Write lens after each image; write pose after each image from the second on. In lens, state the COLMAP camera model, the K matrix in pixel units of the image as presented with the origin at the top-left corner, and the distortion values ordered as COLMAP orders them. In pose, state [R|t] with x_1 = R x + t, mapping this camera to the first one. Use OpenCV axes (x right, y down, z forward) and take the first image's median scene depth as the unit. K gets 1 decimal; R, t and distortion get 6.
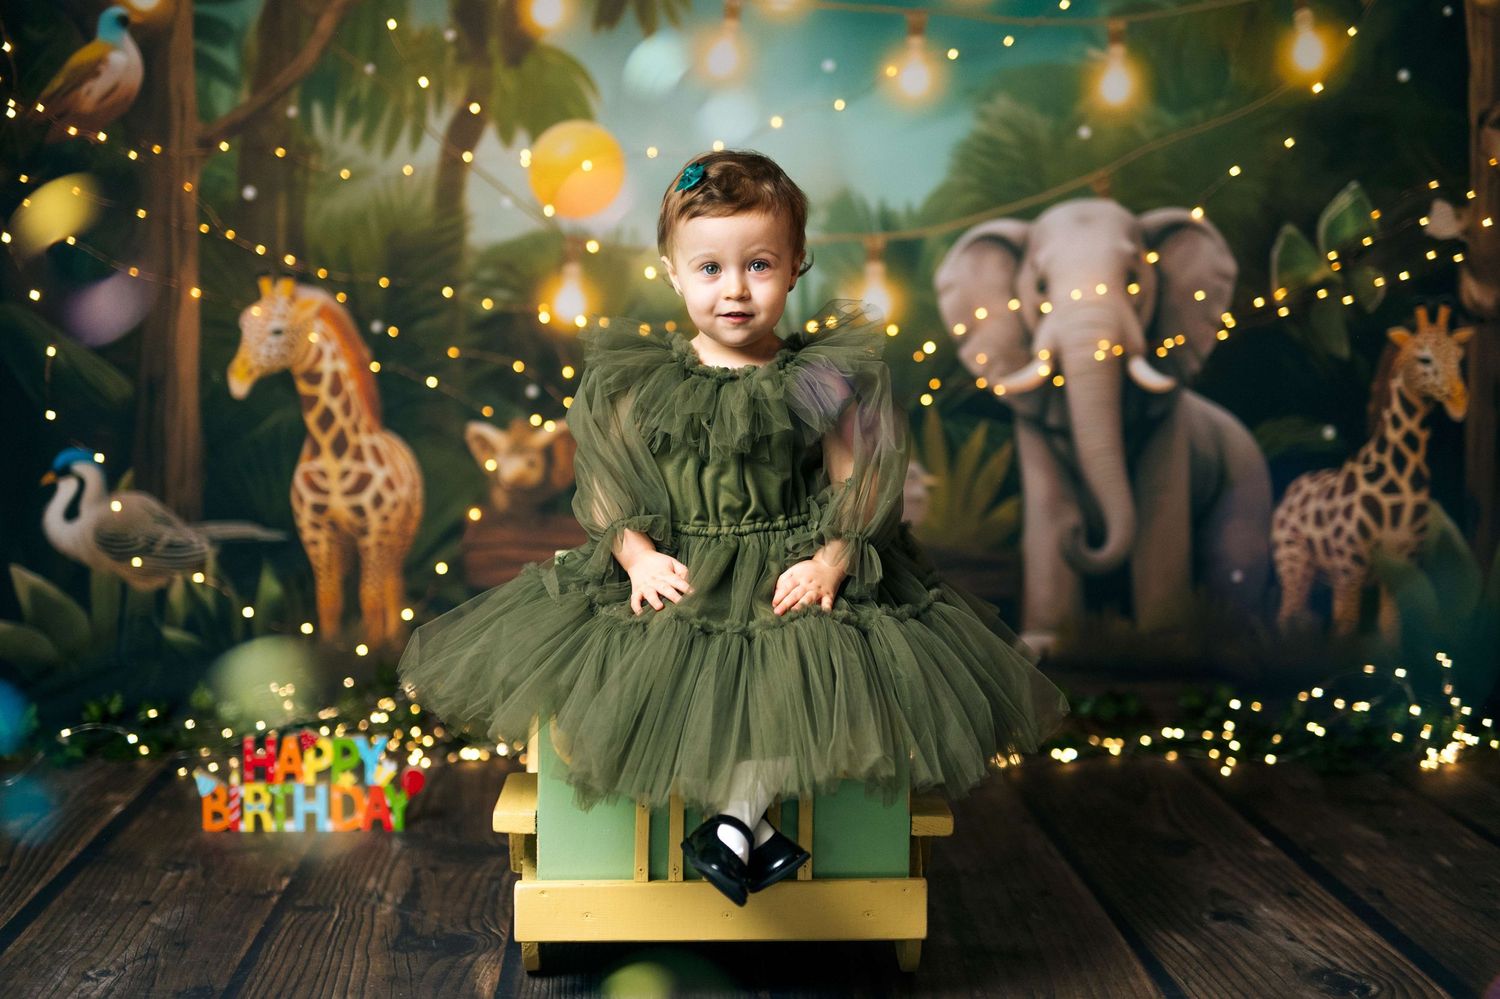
lens RADIAL K [[2144.0, 0, 713.4], [0, 2144.0, 493.9], [0, 0, 1]] dist [0.025723, 0.018305]
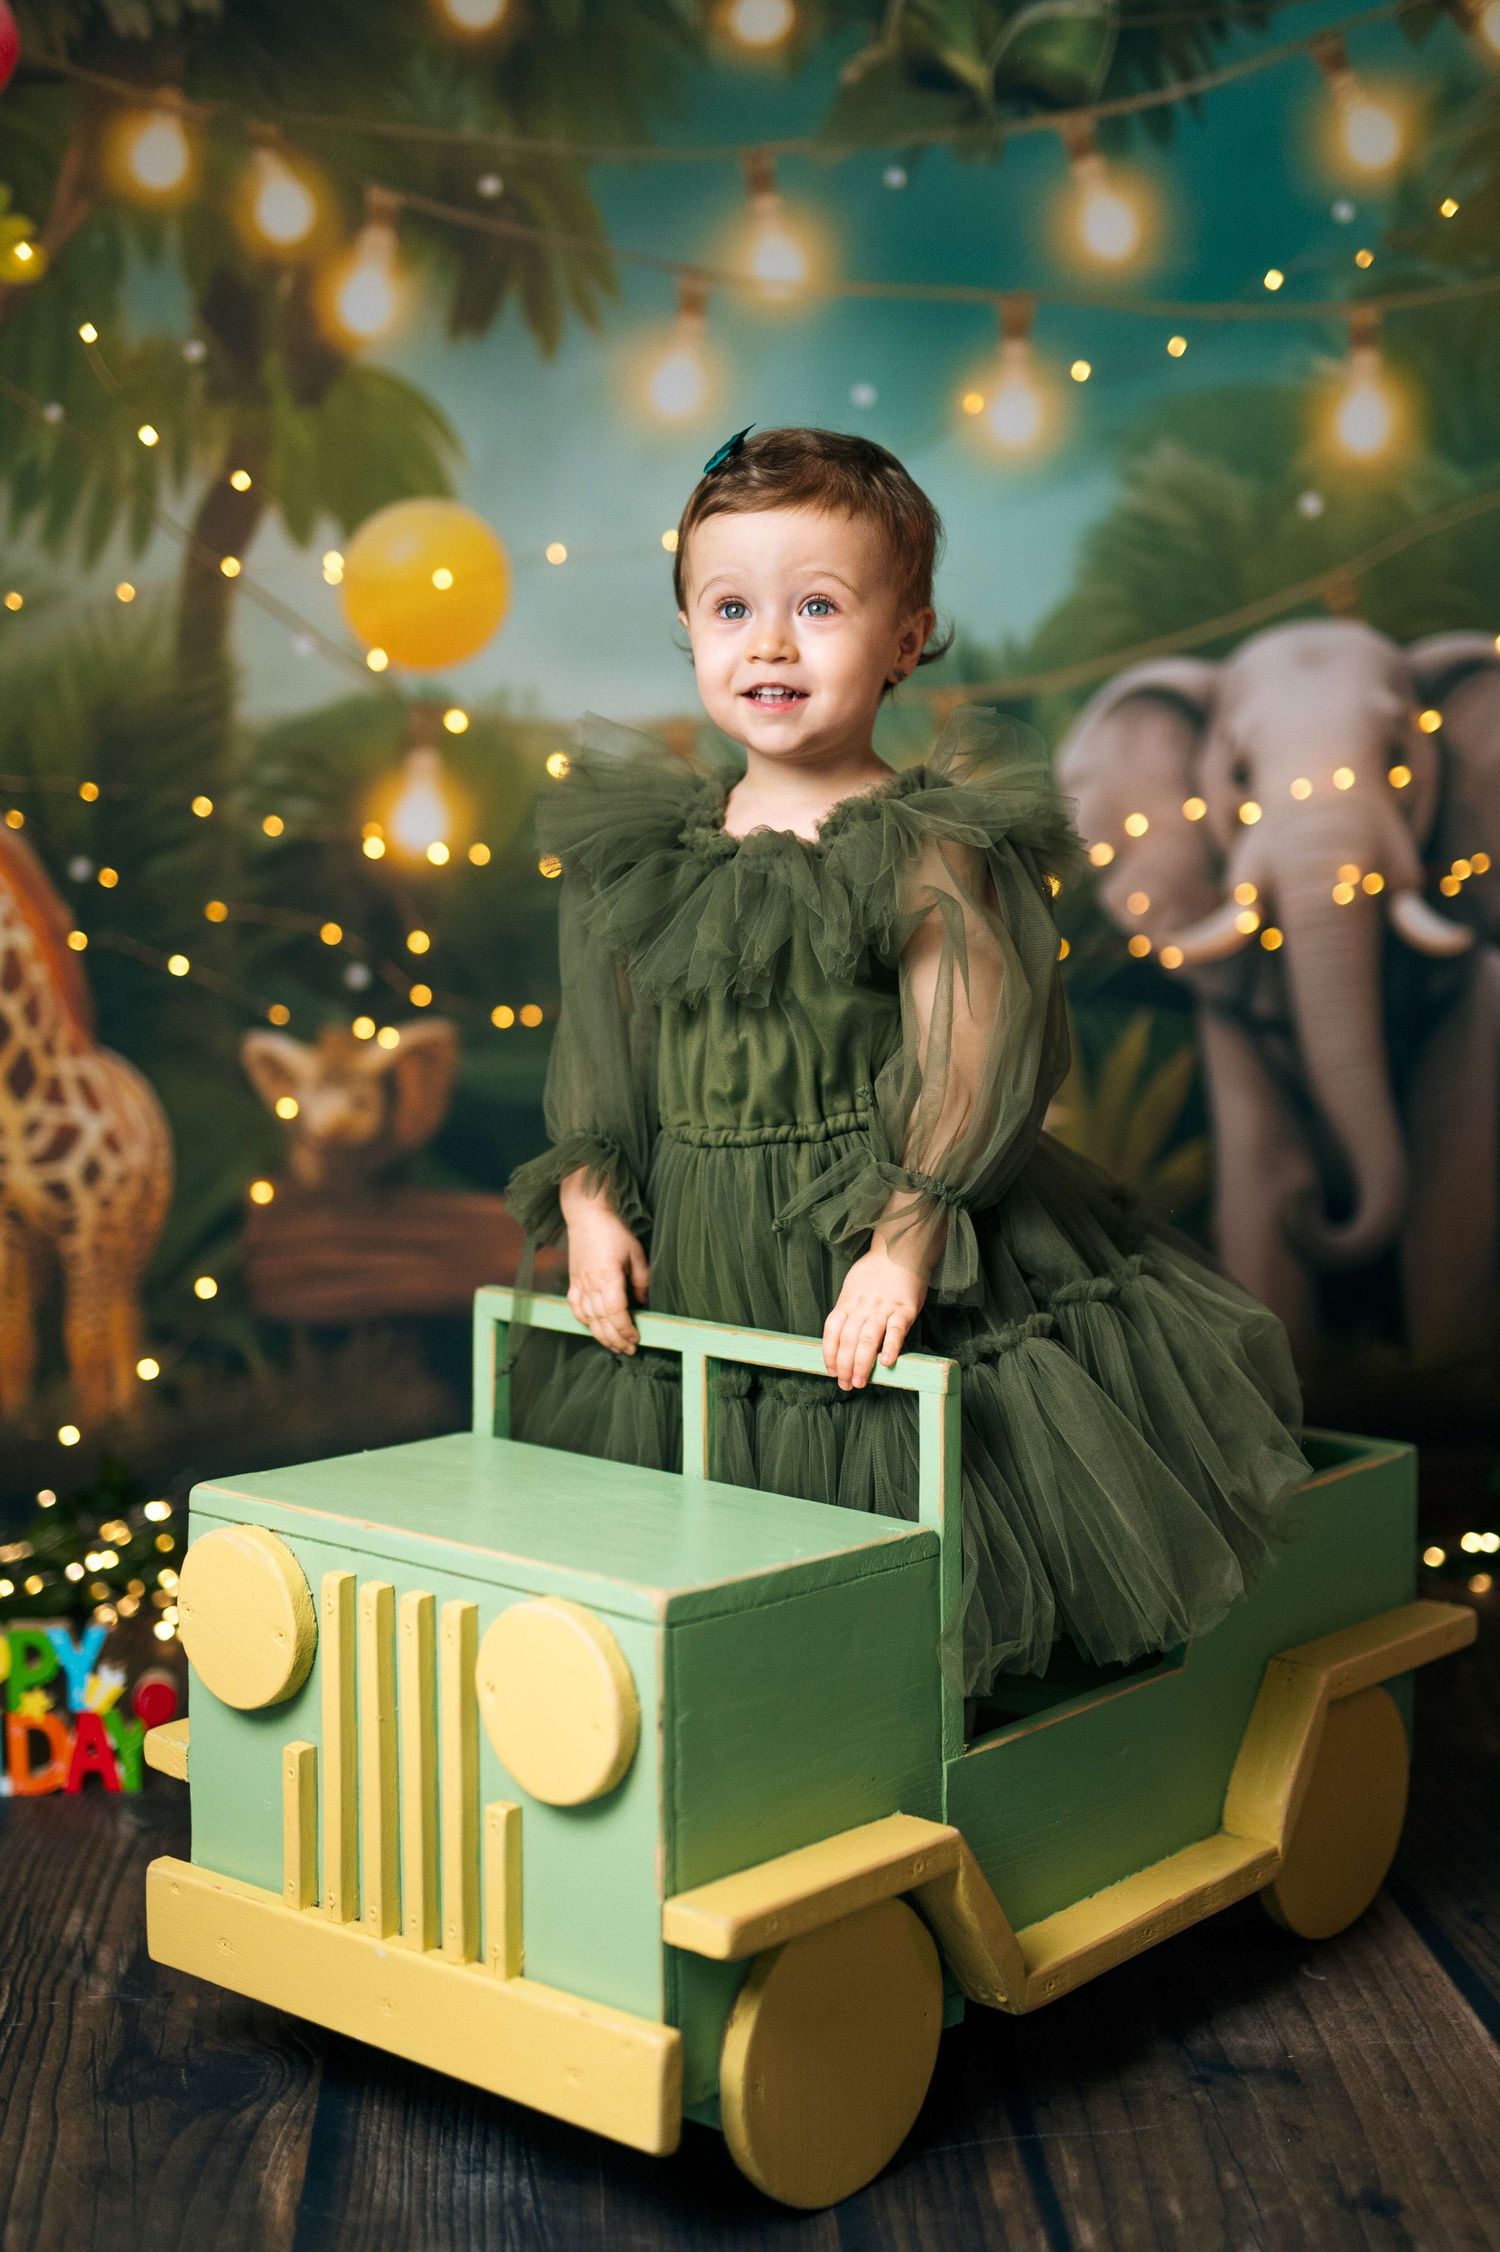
lens RADIAL K [[3139.2, 0, 750.0], [0, 3139.2, 1126.0], [0, 0, 1]] dist [0.017717, 0.048145]
pose [[0.999238, -0.023652, 0.031051, -0.006814], [0.022777, 0.999342, 0.028229, -0.029526], [-0.031698, -0.027500, 0.999119, 0.160203]]
